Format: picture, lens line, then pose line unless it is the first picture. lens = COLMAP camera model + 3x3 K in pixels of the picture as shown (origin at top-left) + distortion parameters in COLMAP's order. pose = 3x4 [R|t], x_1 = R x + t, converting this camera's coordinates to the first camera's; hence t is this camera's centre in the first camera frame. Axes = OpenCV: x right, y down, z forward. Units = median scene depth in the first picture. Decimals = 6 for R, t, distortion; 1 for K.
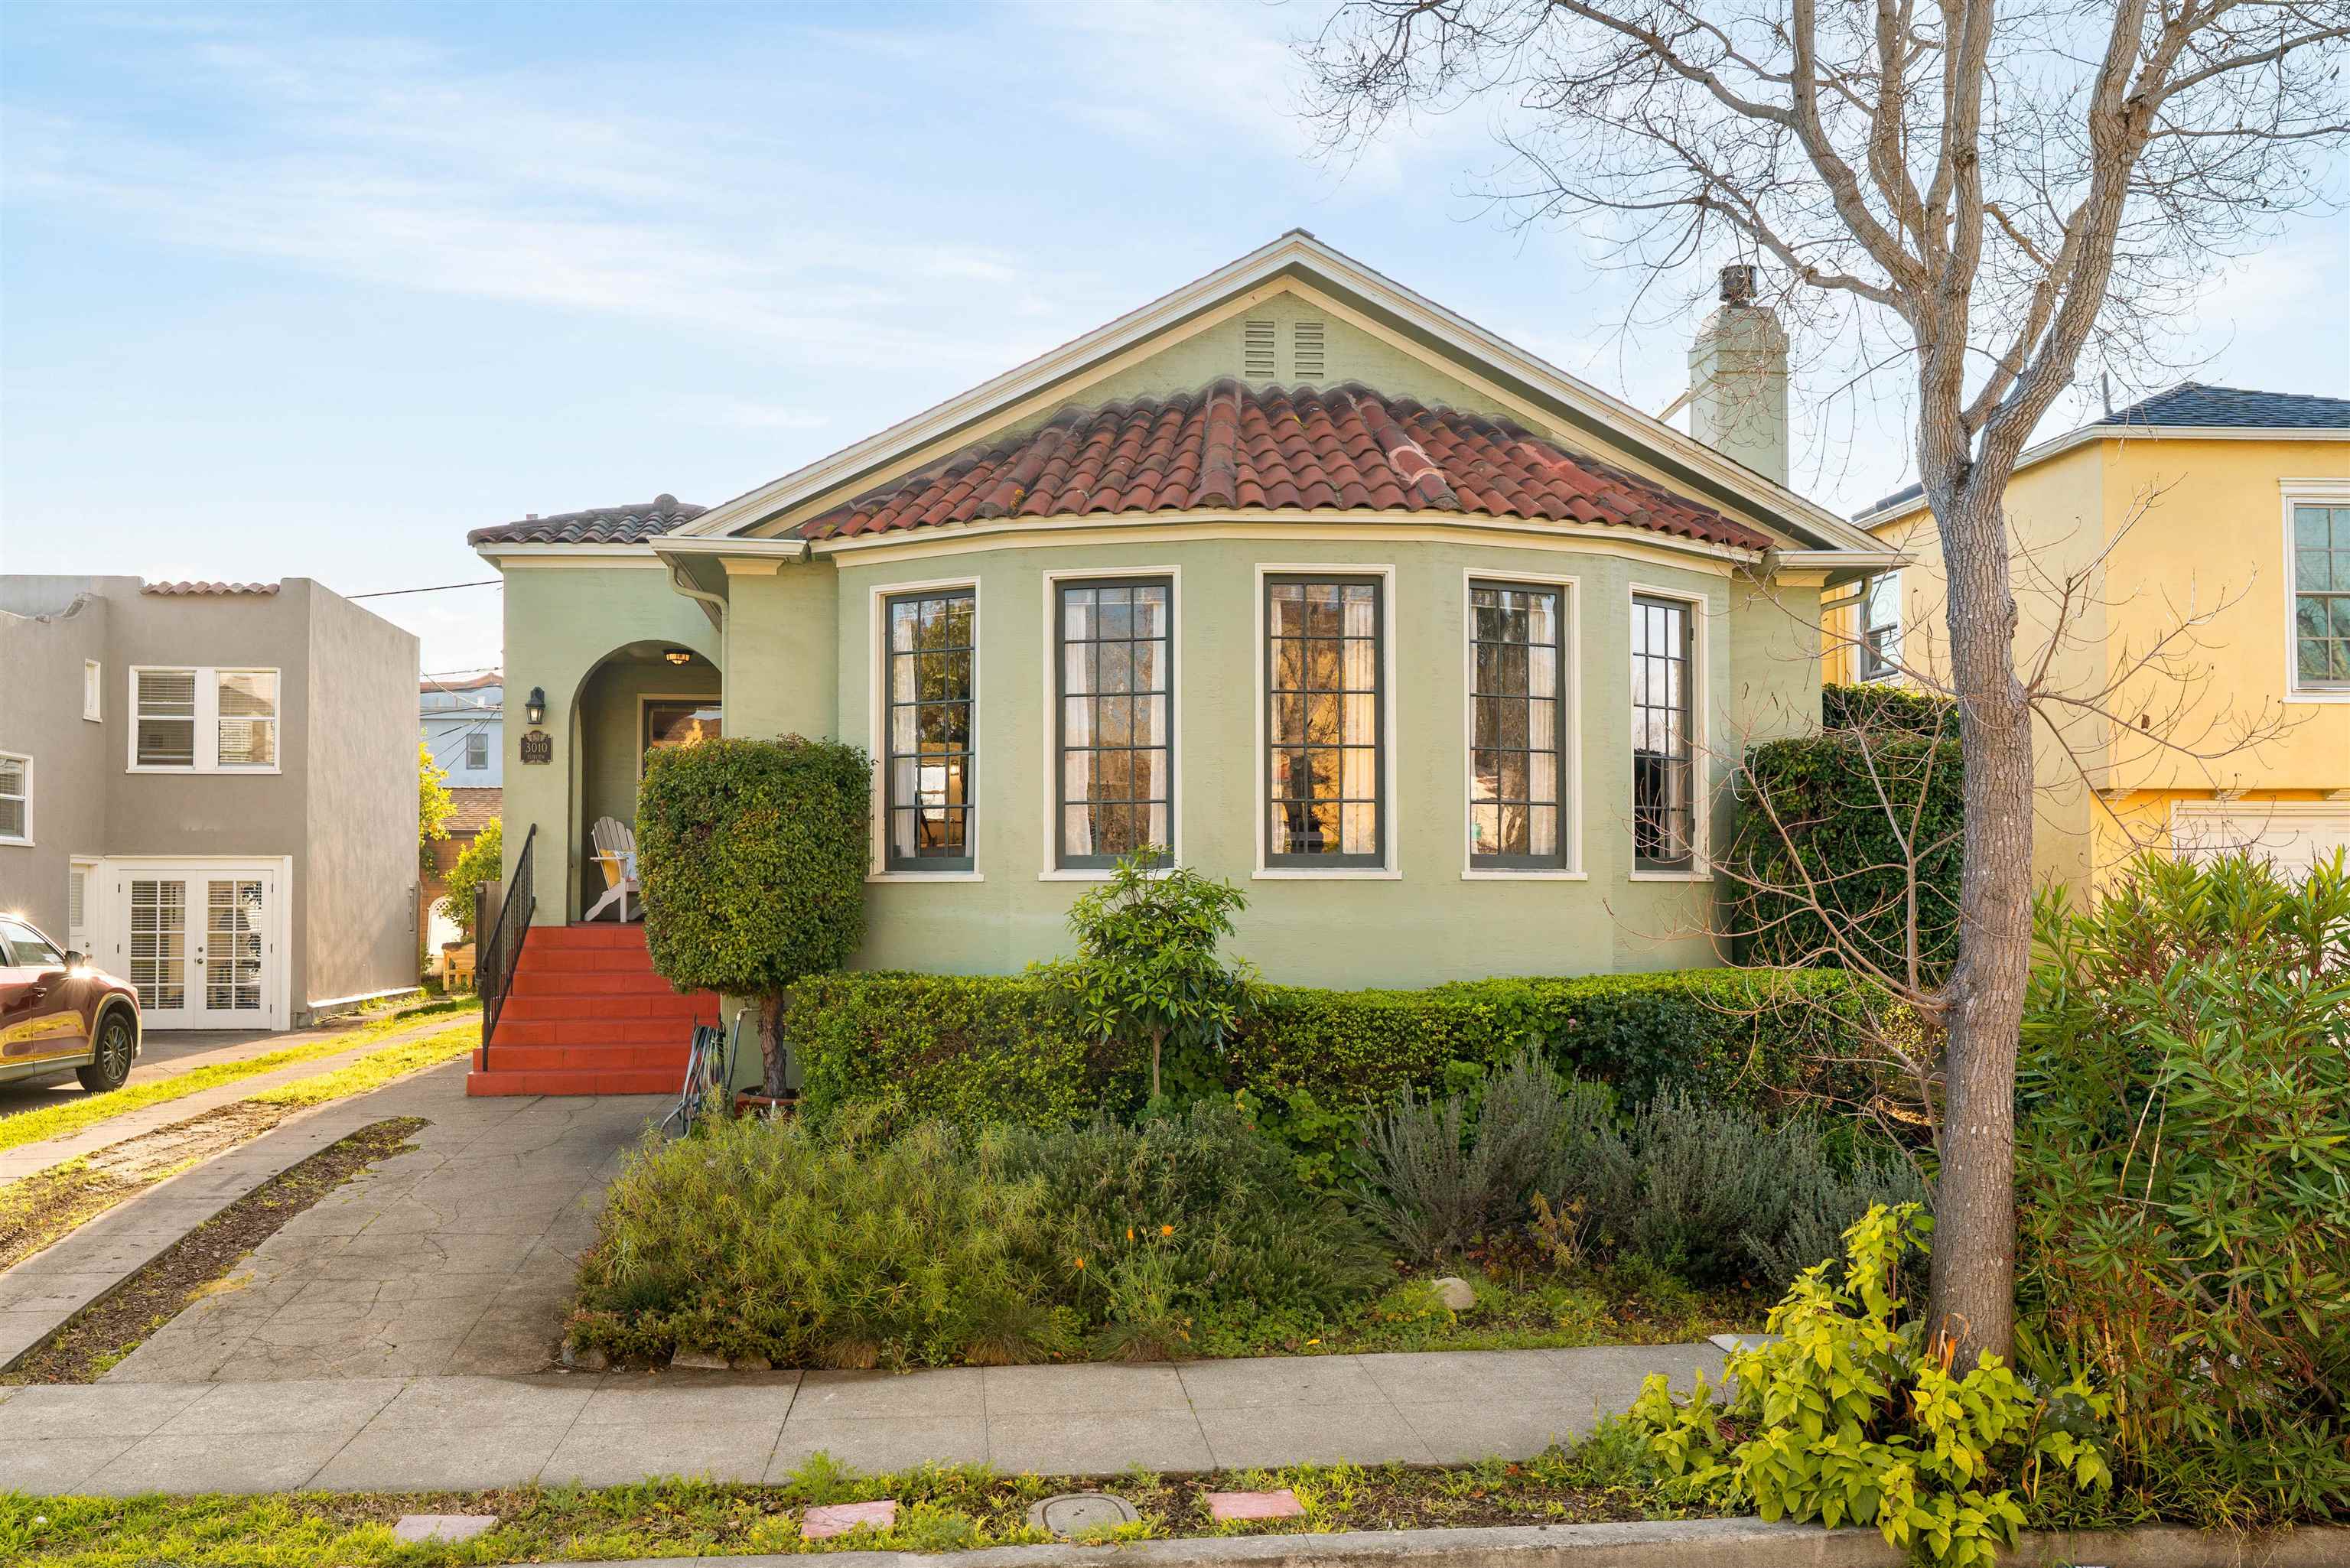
lens RADIAL K [[2030.1, 0, 1067.7], [0, 2030.1, 822.9], [0, 0, 1]] dist [0.007481, -0.002380]
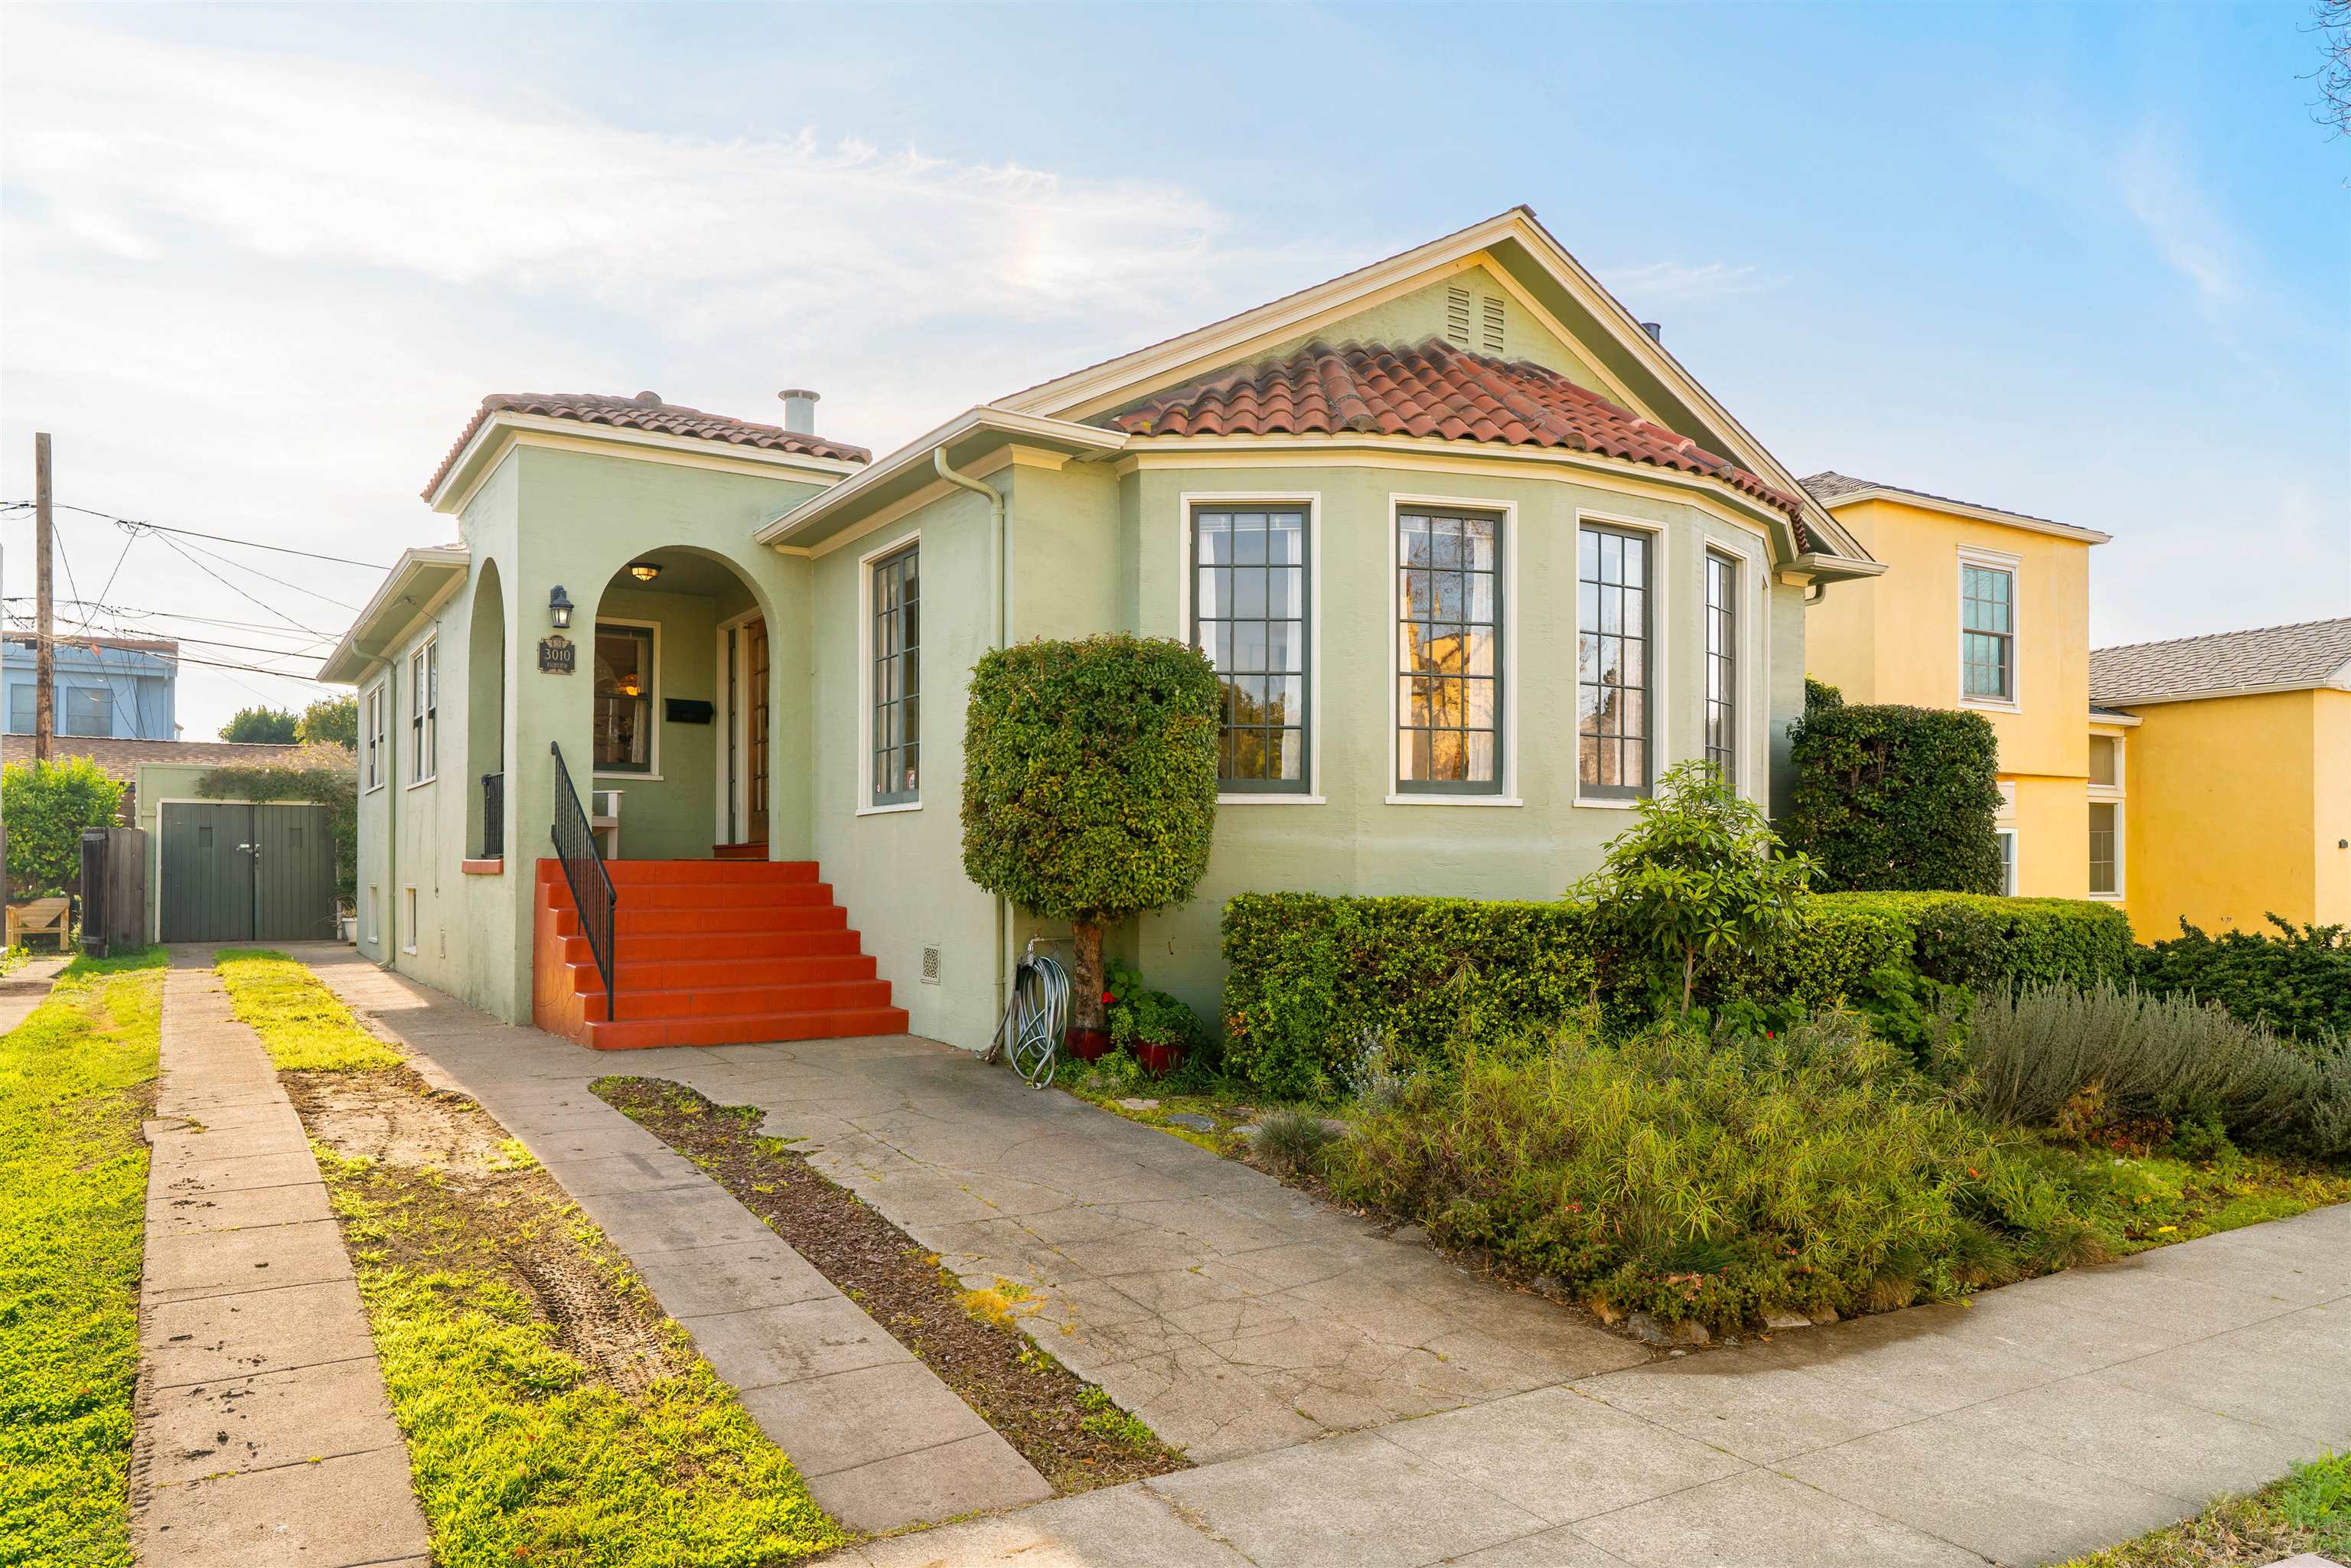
lens RADIAL K [[1626.2, 0, 1174.5], [0, 1626.2, 850.6], [0, 0, 1]] dist [0.002929, -0.003029]
pose [[0.882816, 0.012749, 0.469546, -0.458455], [-0.022251, 0.999644, 0.014694, 0.040106], [-0.469191, -0.023420, 0.882786, 0.328329]]
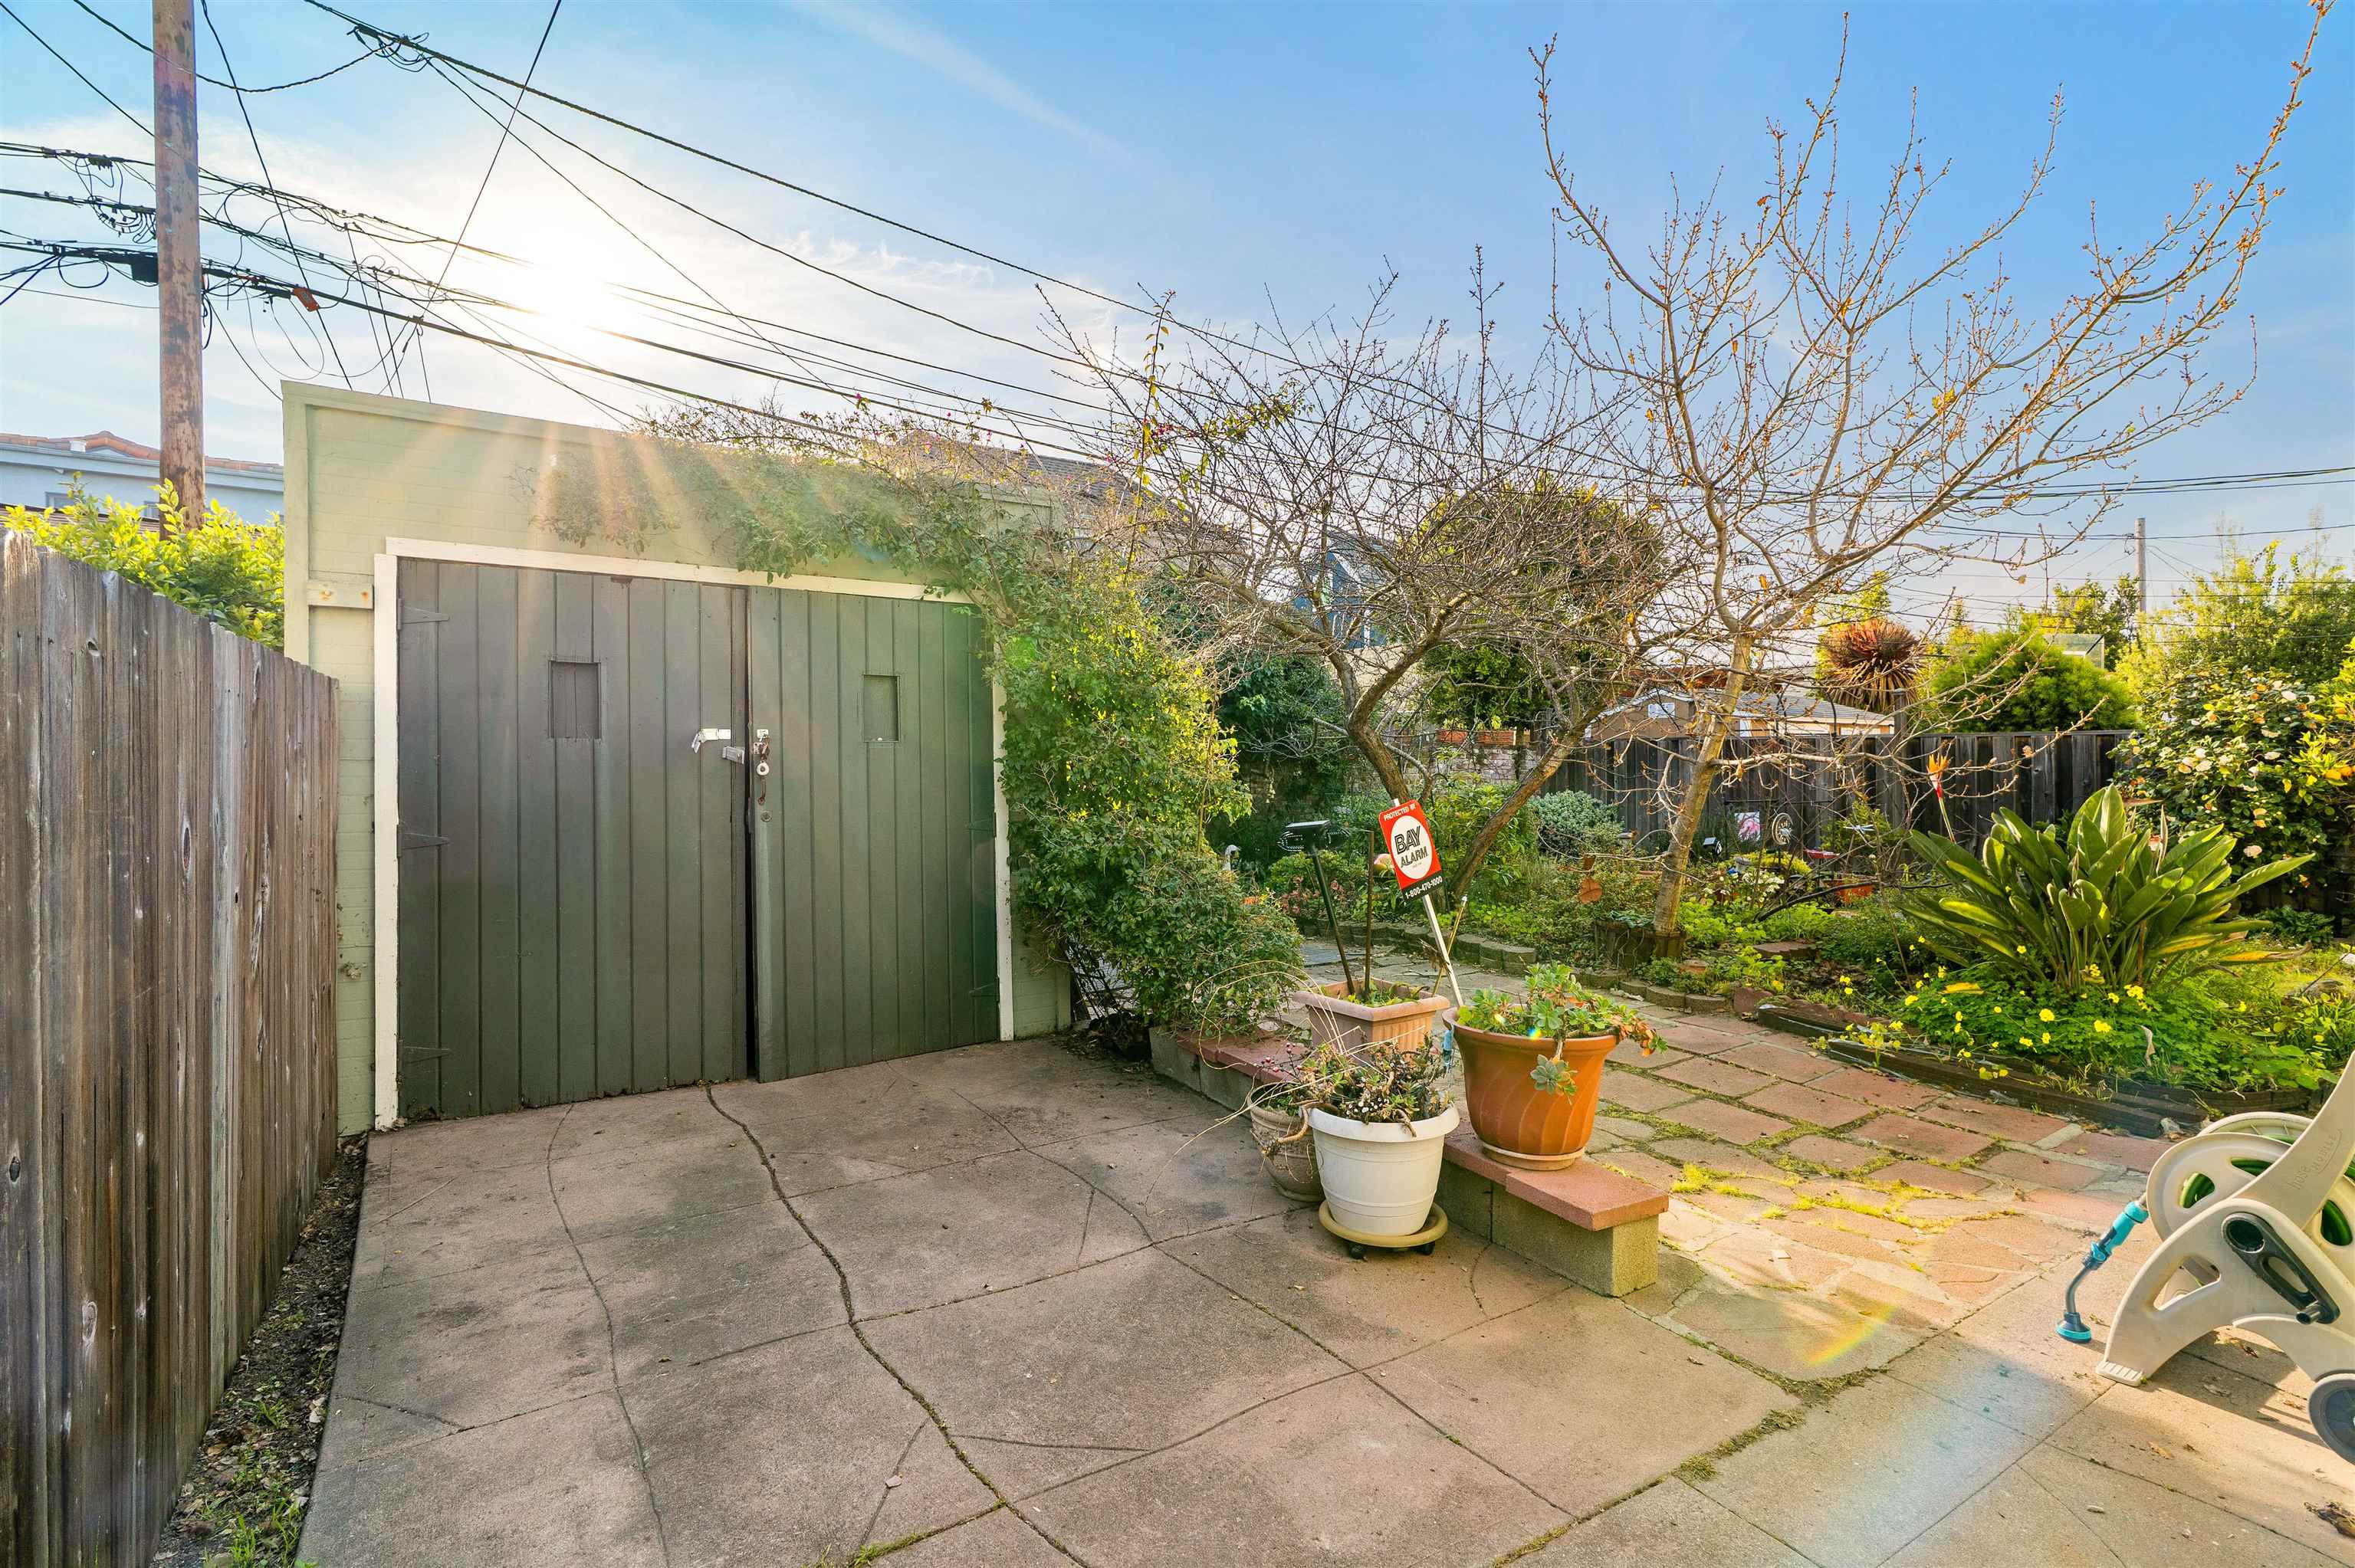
lens RADIAL K [[1070.6, 0, 1156.2], [0, 1070.6, 750.6], [0, 0, 1]] dist [-0.007648, 0.003234]
pose [[0.889637, 0.004070, 0.456651, -0.554090], [-0.012747, 0.999792, 0.015923, 0.083696], [-0.456491, -0.019986, 0.889504, 2.129174]]
